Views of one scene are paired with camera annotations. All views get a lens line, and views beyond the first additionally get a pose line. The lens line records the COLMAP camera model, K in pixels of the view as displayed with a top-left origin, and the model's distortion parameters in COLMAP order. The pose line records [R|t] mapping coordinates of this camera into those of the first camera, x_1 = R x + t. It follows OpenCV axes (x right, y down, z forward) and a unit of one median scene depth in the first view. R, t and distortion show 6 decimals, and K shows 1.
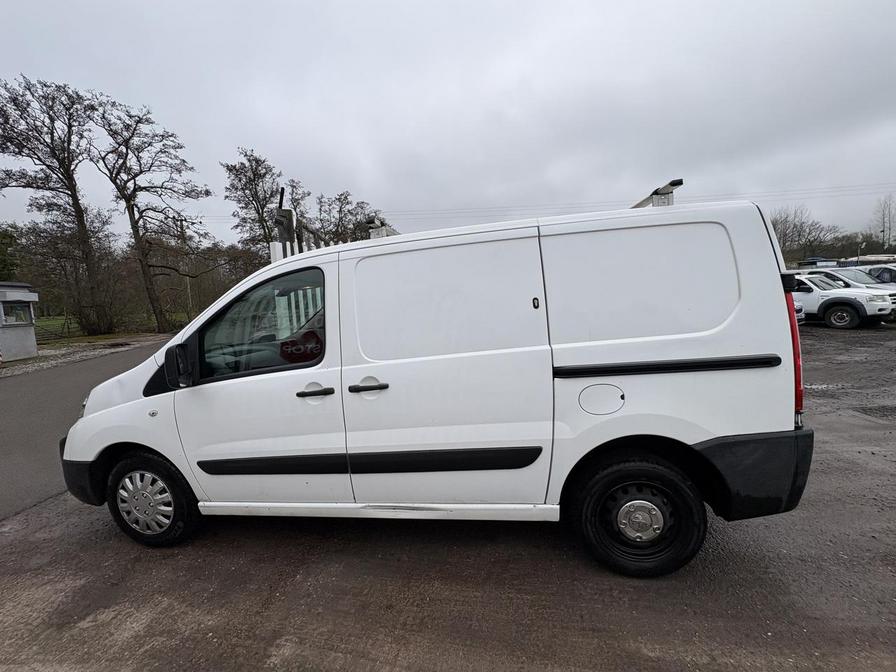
lens RADIAL K [[350.9, 0, 445.6], [0, 350.9, 336.1], [0, 0, 1]] dist [0.001178, 0.000198]
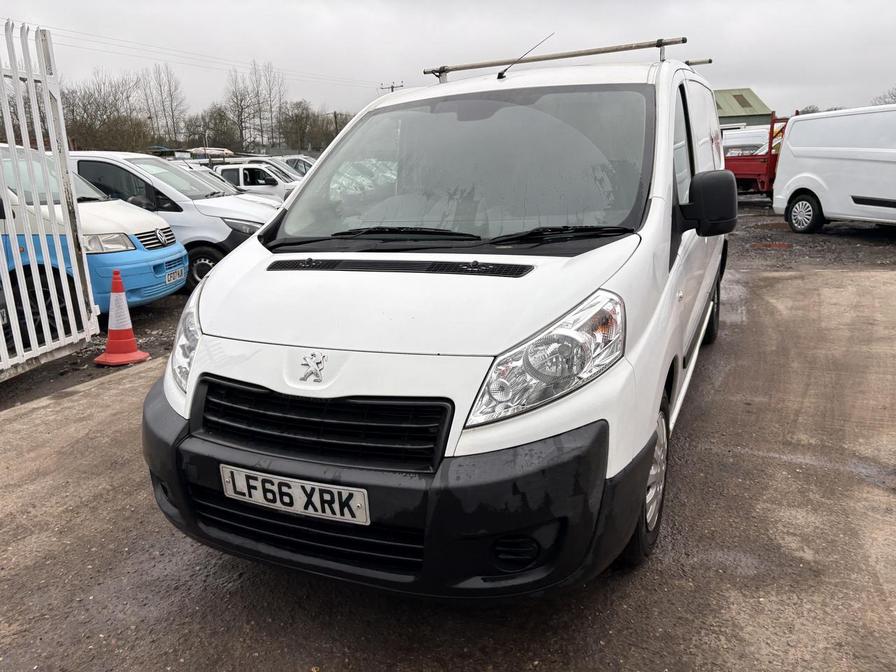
lens RADIAL K [[672.5, 0, 437.1], [0, 672.5, 338.5], [0, 0, 1]] dist [0.012589, -0.001638]
pose [[0.291492, -0.202970, 0.934792, -0.424521], [0.137405, 0.975980, 0.169066, 0.010195], [-0.946653, 0.079164, 0.312380, 0.217831]]
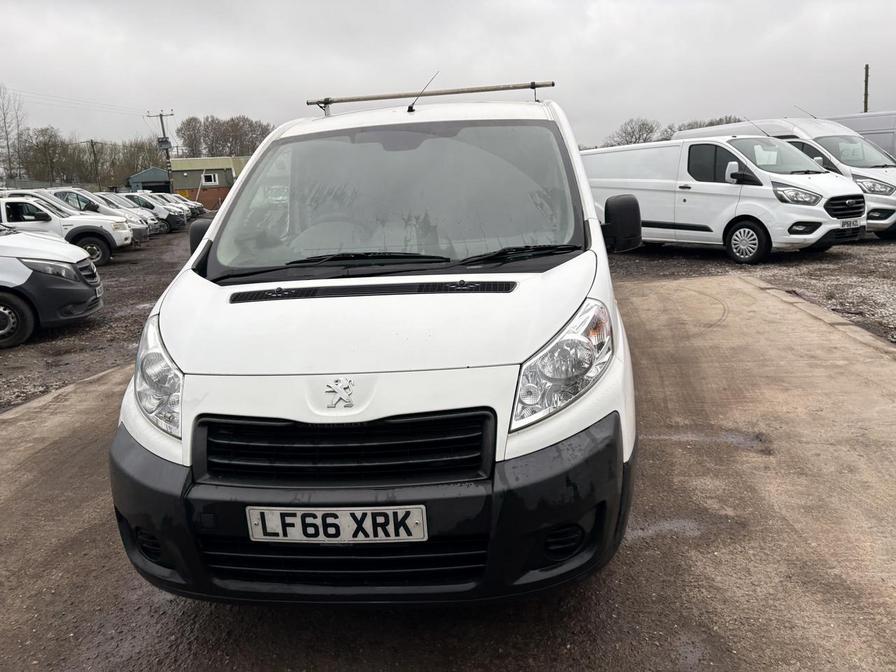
lens RADIAL K [[670.9, 0, 448.0], [0, 670.9, 336.0], [0, 0, 1]] dist [0.024351, -0.001881]
pose [[-0.036158, -0.167245, 0.985252, -0.442490], [0.165530, 0.971276, 0.170947, 0.002680], [-0.985542, 0.169270, -0.007435, 0.280902]]
